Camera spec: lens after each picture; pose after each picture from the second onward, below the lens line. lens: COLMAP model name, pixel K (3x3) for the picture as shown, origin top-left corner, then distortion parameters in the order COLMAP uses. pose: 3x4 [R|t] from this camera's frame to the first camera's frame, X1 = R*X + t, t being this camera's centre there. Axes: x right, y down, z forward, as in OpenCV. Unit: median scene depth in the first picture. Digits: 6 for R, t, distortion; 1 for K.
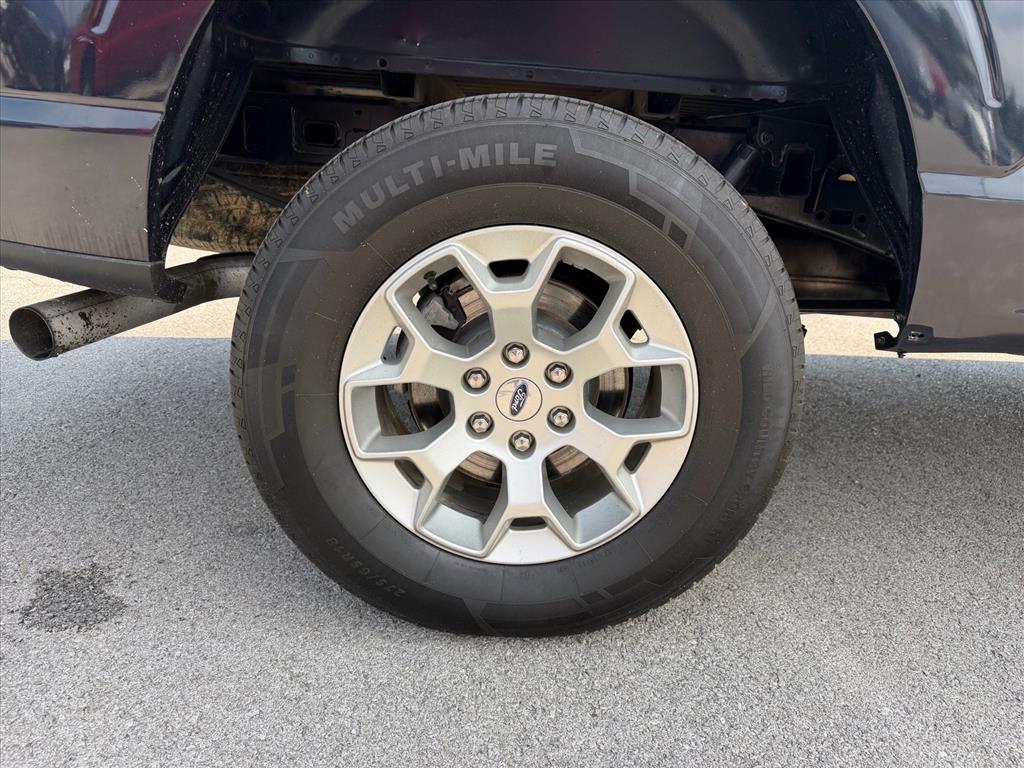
lens RADIAL K [[725.8, 0, 522.2], [0, 725.8, 369.1], [0, 0, 1]] dist [0.033629, -0.051930]
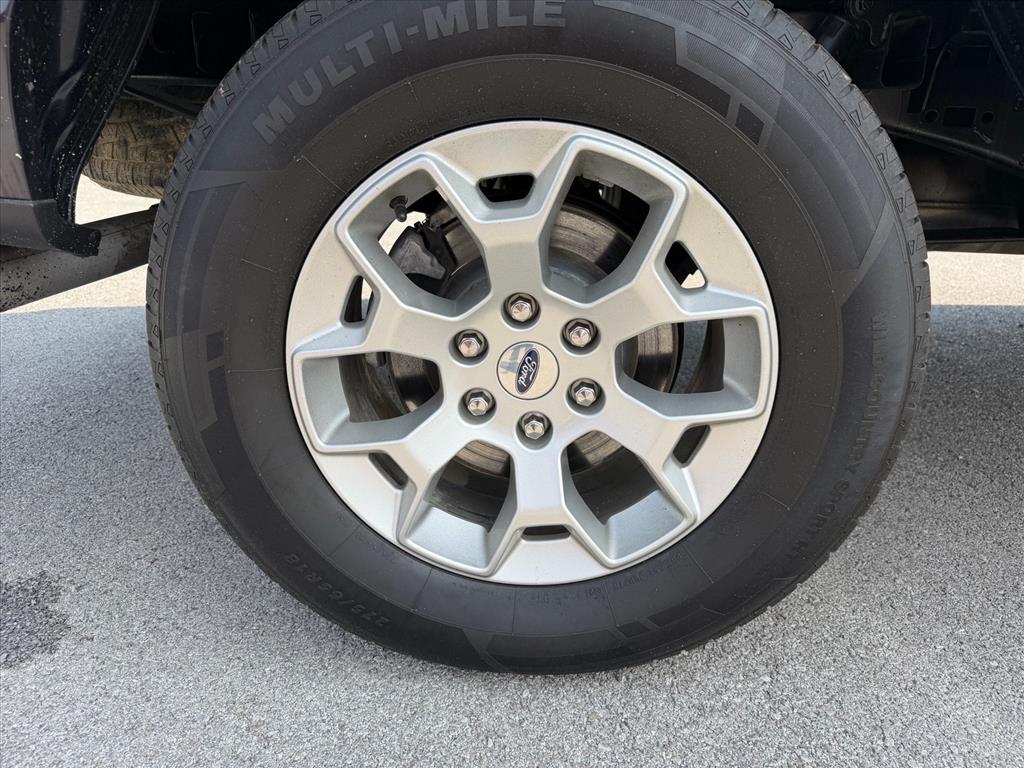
lens RADIAL K [[725.8, 0, 514.7], [0, 725.8, 382.9], [0, 0, 1]] dist [0.033629, -0.051930]
pose [[0.997061, -0.020809, -0.073736, 0.036442], [0.025961, 0.997237, 0.069604, 0.002325], [0.072084, -0.071313, 0.994846, 0.258489]]
